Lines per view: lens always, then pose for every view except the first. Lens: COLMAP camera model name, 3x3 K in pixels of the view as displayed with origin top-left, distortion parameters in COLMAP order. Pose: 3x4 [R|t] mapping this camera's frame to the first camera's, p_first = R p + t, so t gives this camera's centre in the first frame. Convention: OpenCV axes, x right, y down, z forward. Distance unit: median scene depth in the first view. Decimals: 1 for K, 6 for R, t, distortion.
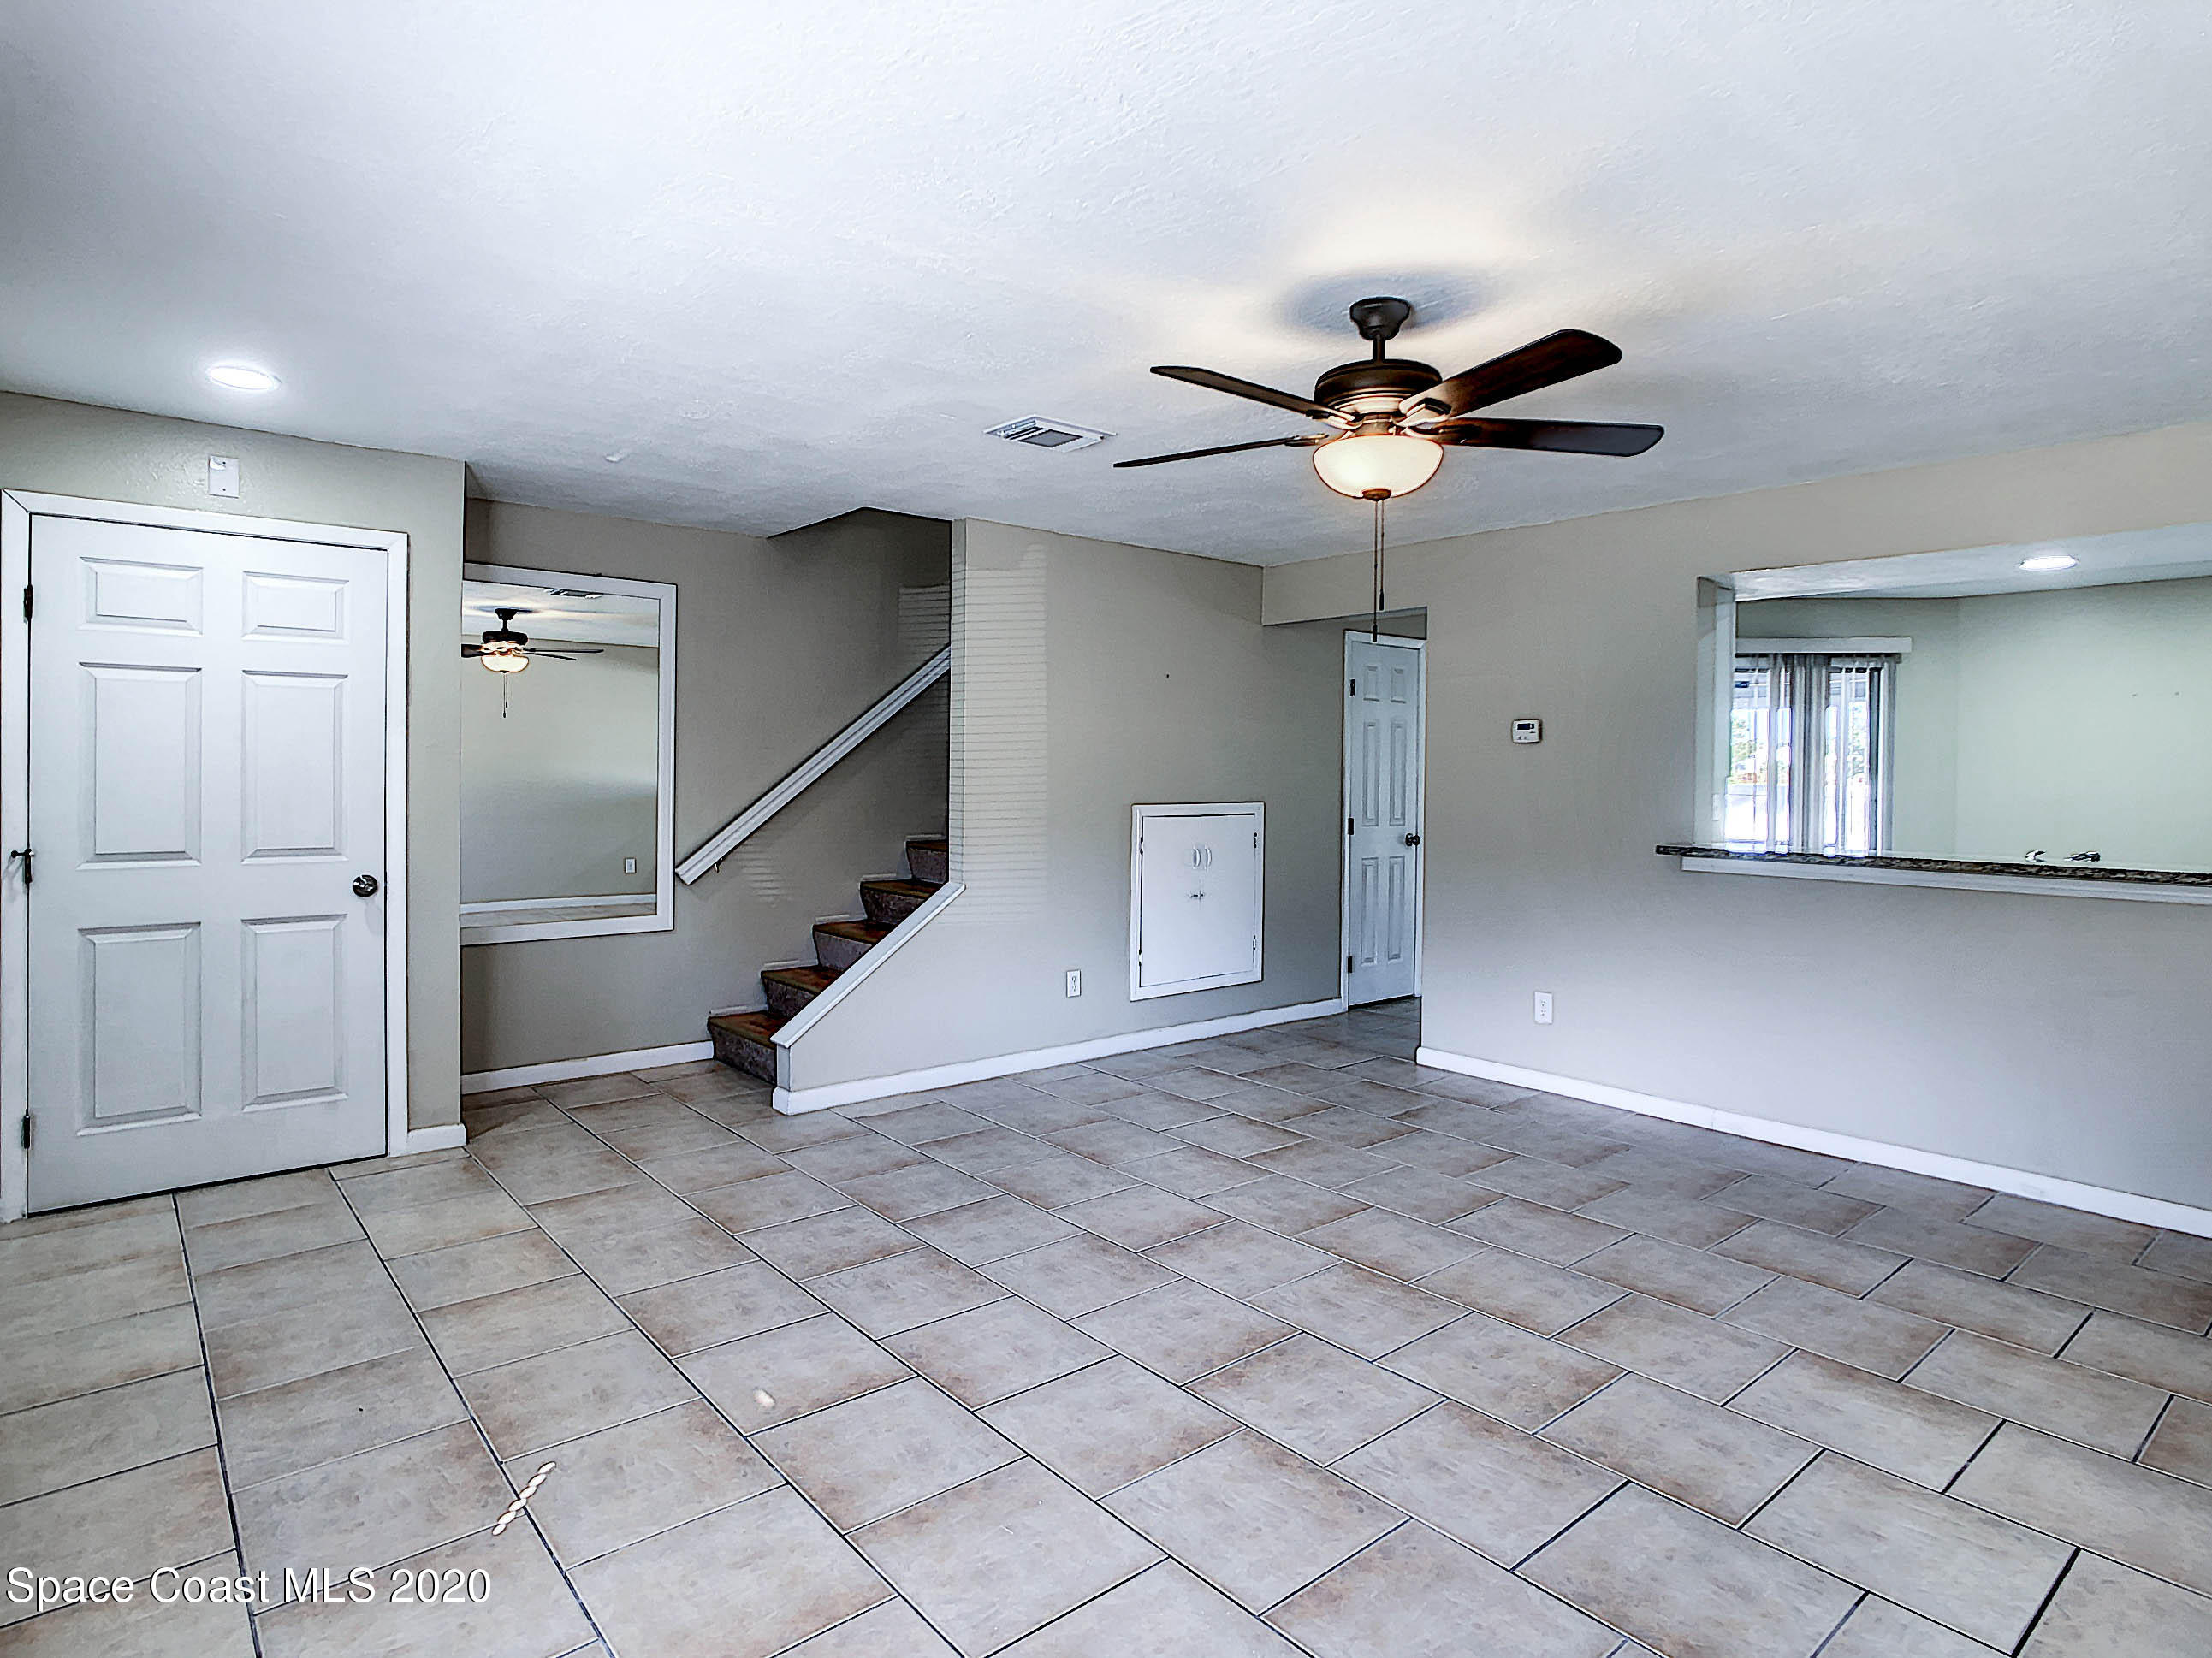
lens RADIAL K [[1233.9, 0, 1126.9], [0, 1233.9, 766.4], [0, 0, 1]] dist [-0.038267, 0.018368]
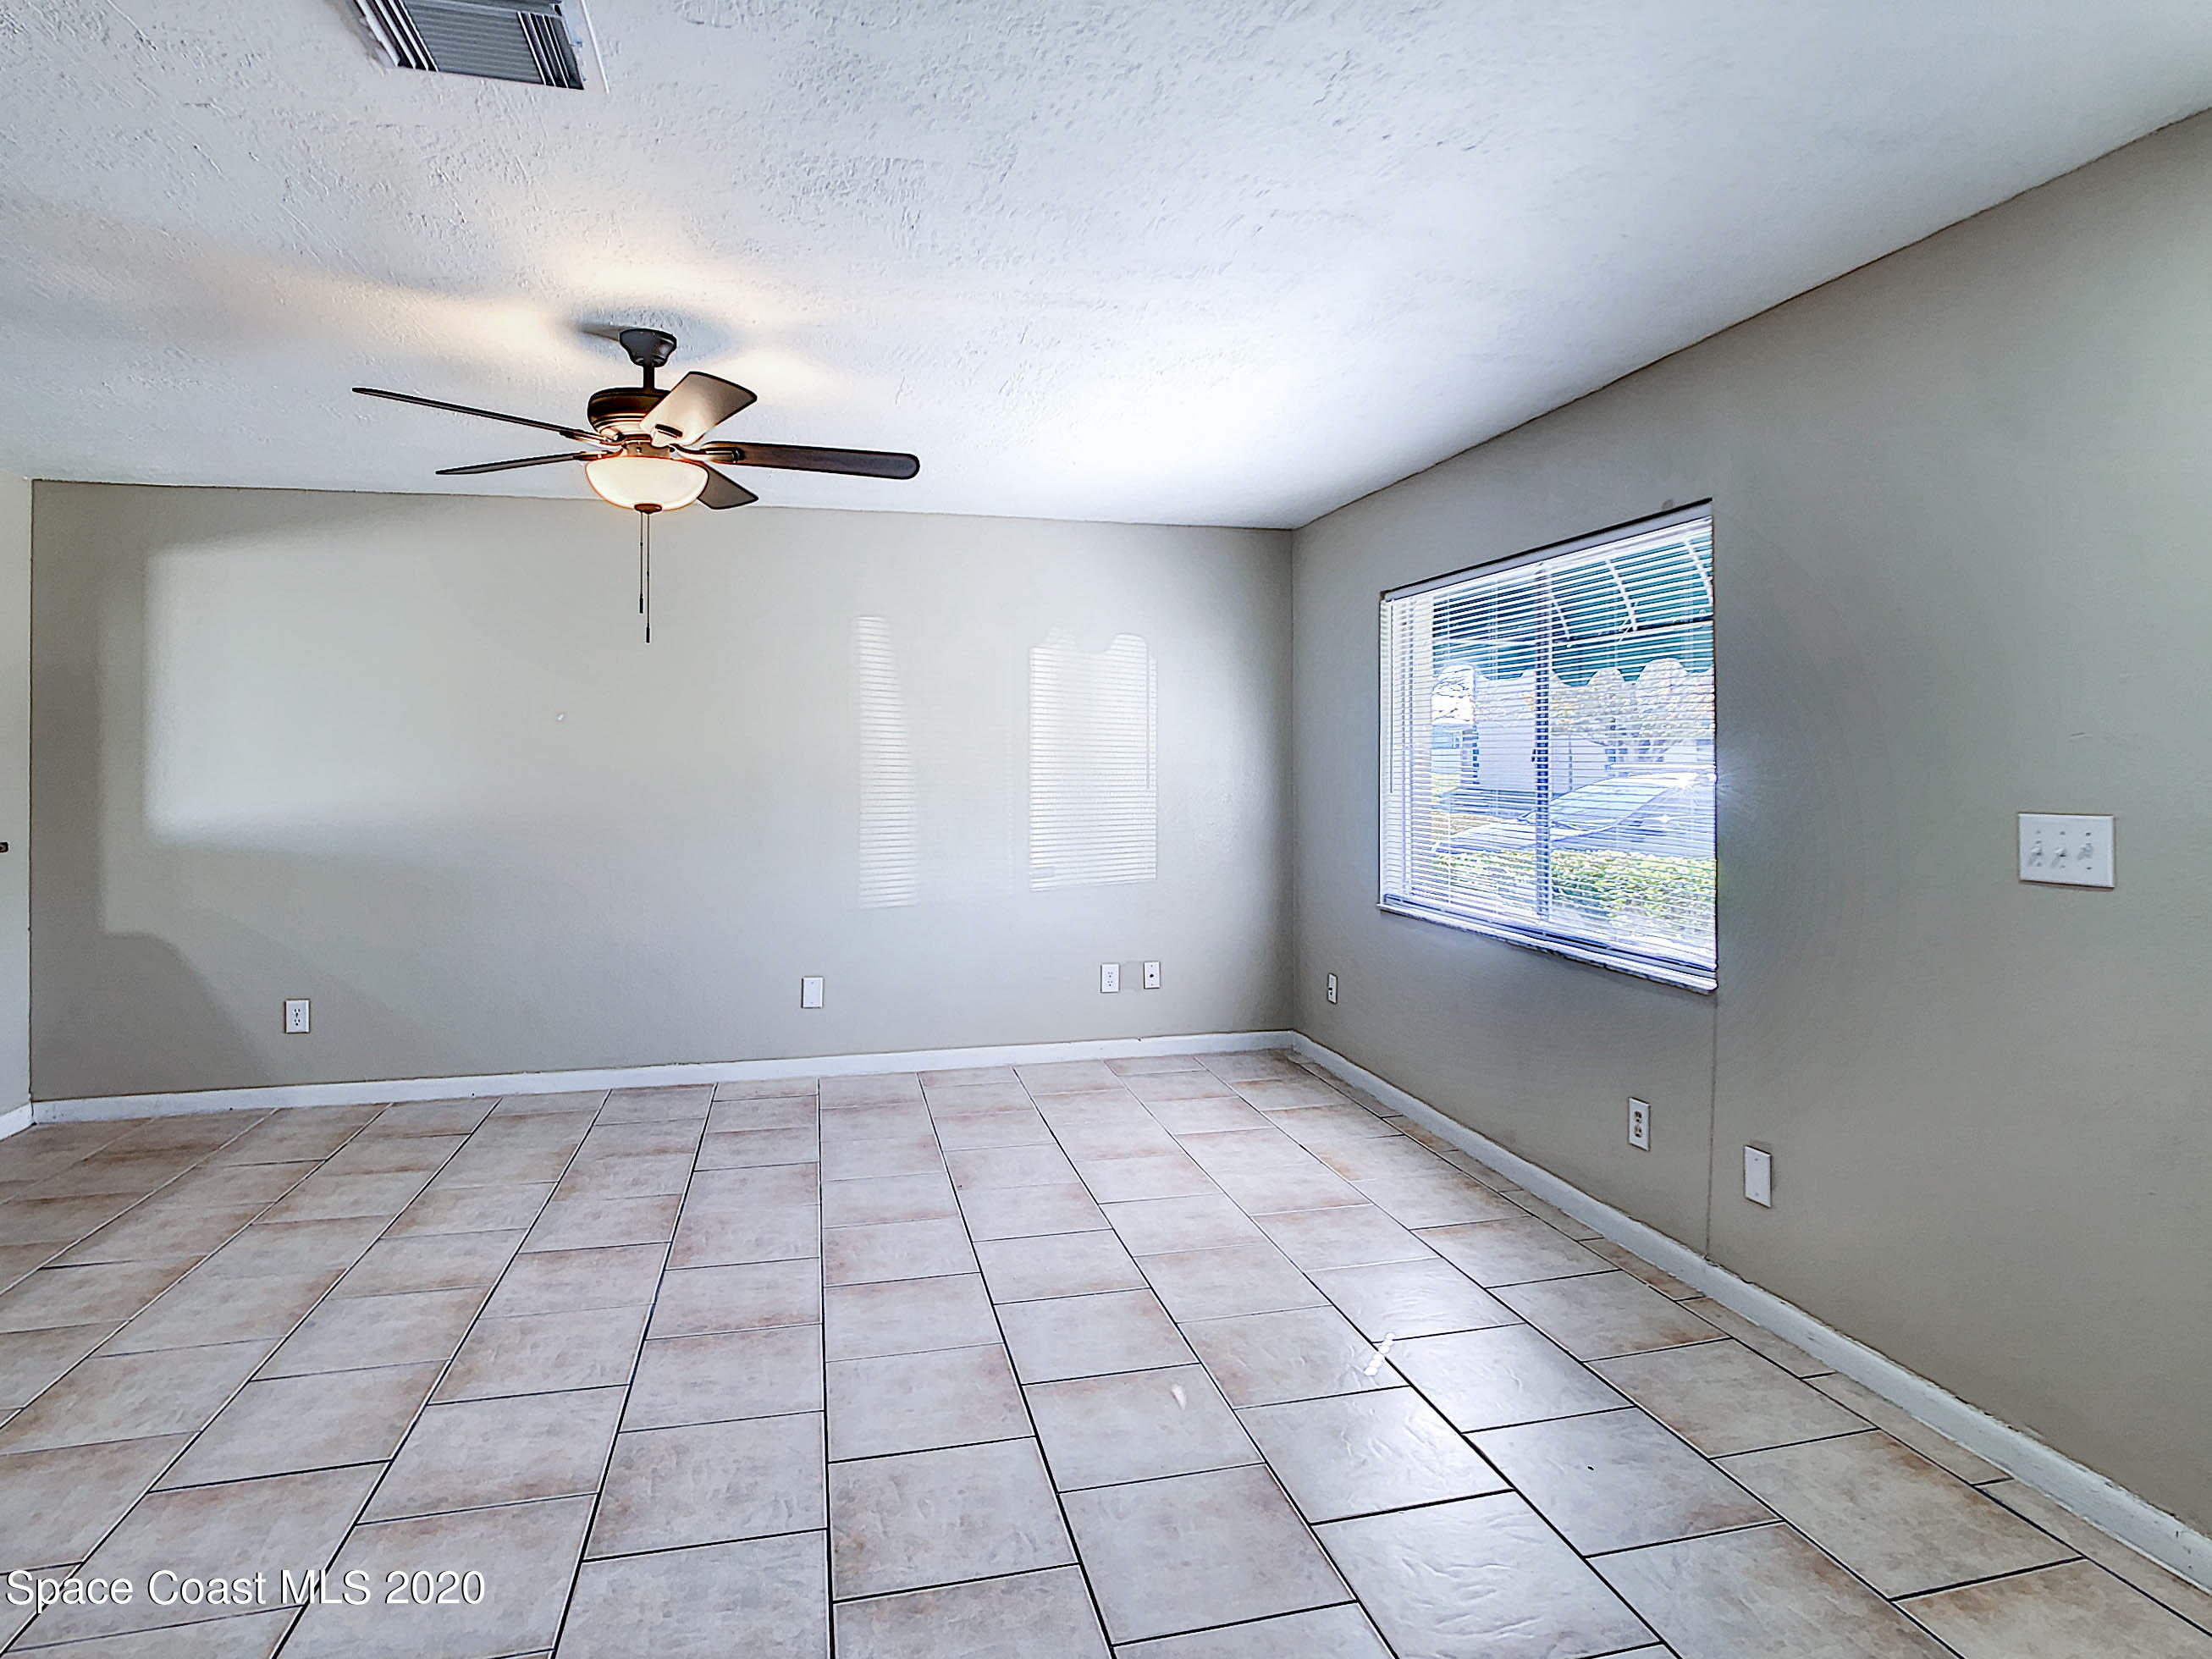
lens RADIAL K [[1234.0, 0, 1126.9], [0, 1234.0, 766.9], [0, 0, 1]] dist [-0.038267, 0.018368]
pose [[-0.896308, -0.007118, 0.443374, -0.853218], [-0.003636, 0.999956, 0.008703, -0.001525], [-0.443417, 0.006189, -0.896294, 2.323632]]
